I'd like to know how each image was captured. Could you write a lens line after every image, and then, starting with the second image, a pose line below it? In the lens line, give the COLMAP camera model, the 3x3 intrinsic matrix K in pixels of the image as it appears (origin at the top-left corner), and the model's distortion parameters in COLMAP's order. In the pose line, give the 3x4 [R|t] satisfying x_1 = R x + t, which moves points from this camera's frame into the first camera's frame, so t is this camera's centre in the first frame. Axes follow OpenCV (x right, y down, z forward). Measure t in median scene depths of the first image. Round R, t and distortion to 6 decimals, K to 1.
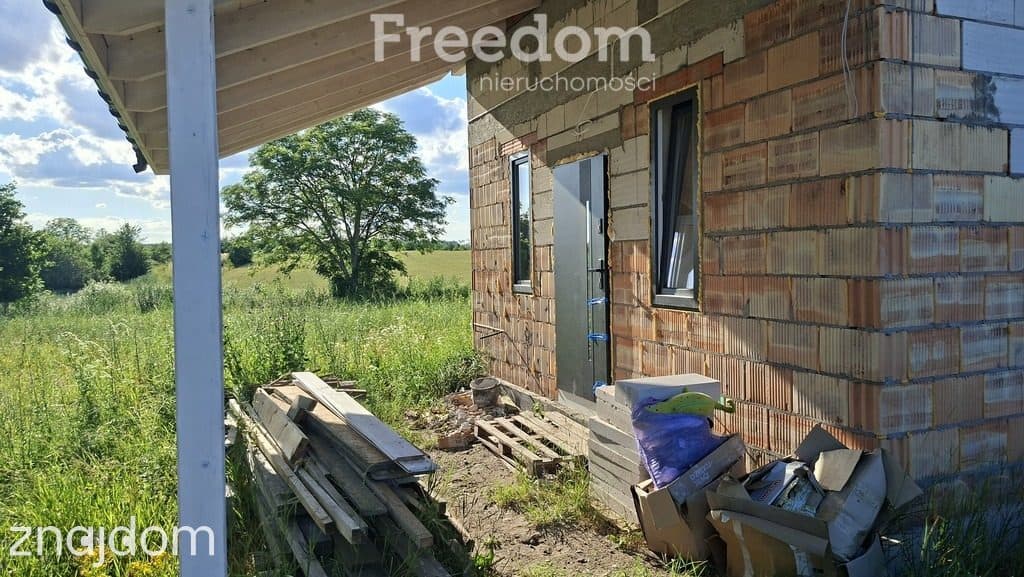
lens RADIAL K [[706.2, 0, 512.0], [0, 706.2, 288.5], [0, 0, 1]] dist [-0.007450, -0.003520]
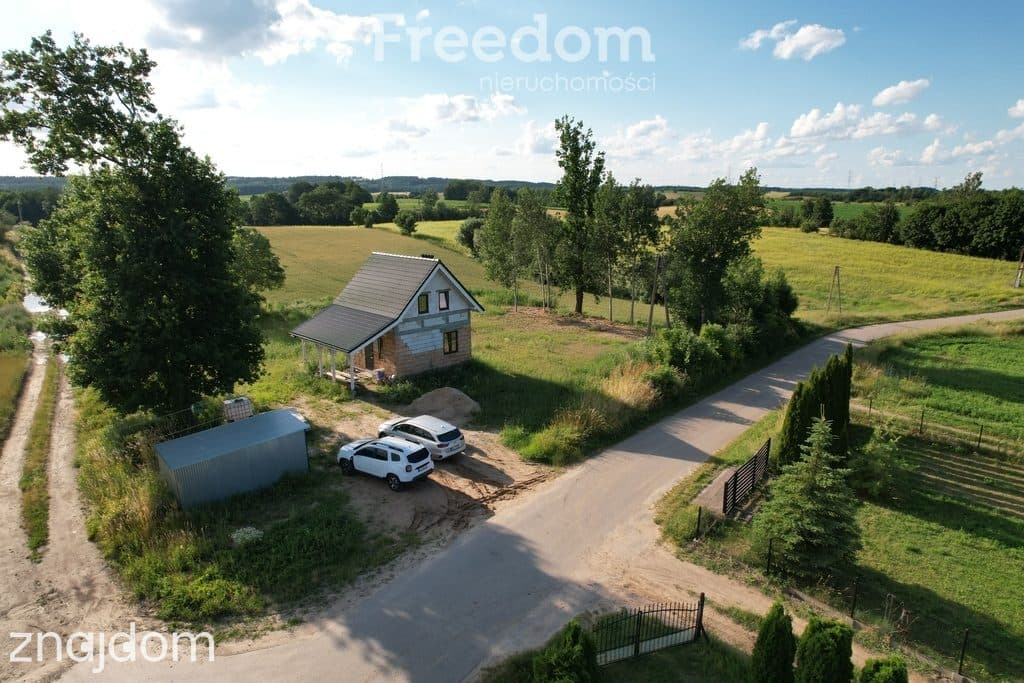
lens RADIAL K [[656.3, 0, 516.2], [0, 656.3, 339.3], [0, 0, 1]] dist [-0.075509, 0.069477]
pose [[0.926775, -0.057758, 0.371150, -1.599628], [-0.007258, 0.985168, 0.171436, -2.152763], [-0.375547, -0.161577, 0.912610, -9.243460]]
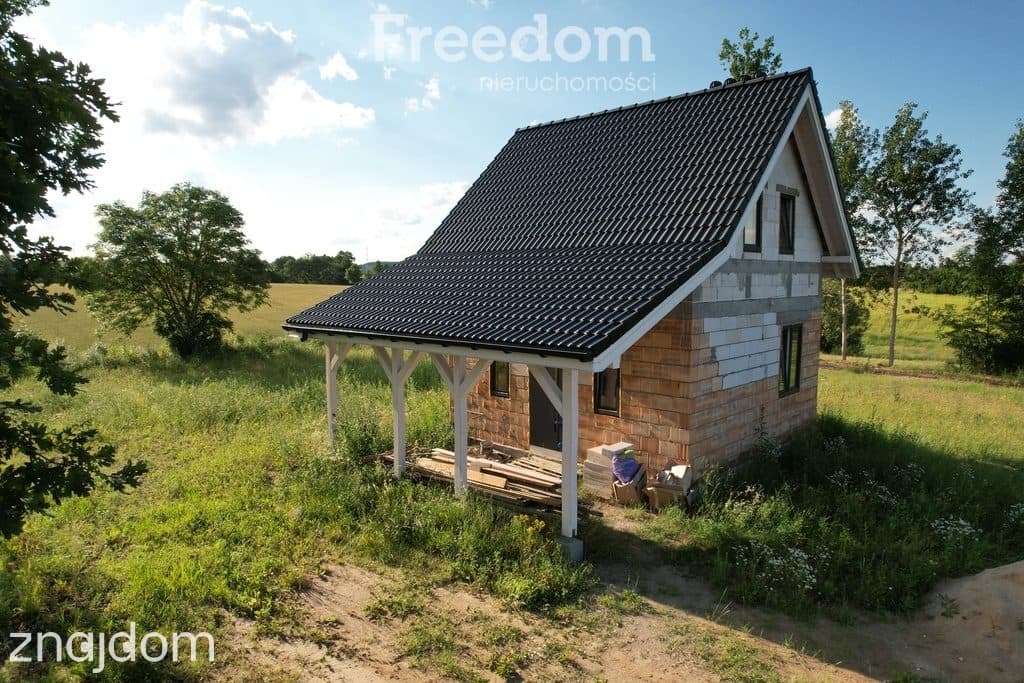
lens RADIAL K [[656.3, 0, 516.2], [0, 656.3, 339.3], [0, 0, 1]] dist [-0.075509, 0.069477]
pose [[0.915305, -0.015100, 0.402478, -1.324850], [-0.001634, 0.999150, 0.041202, -0.445984], [-0.402758, -0.038370, 0.914502, -1.338851]]
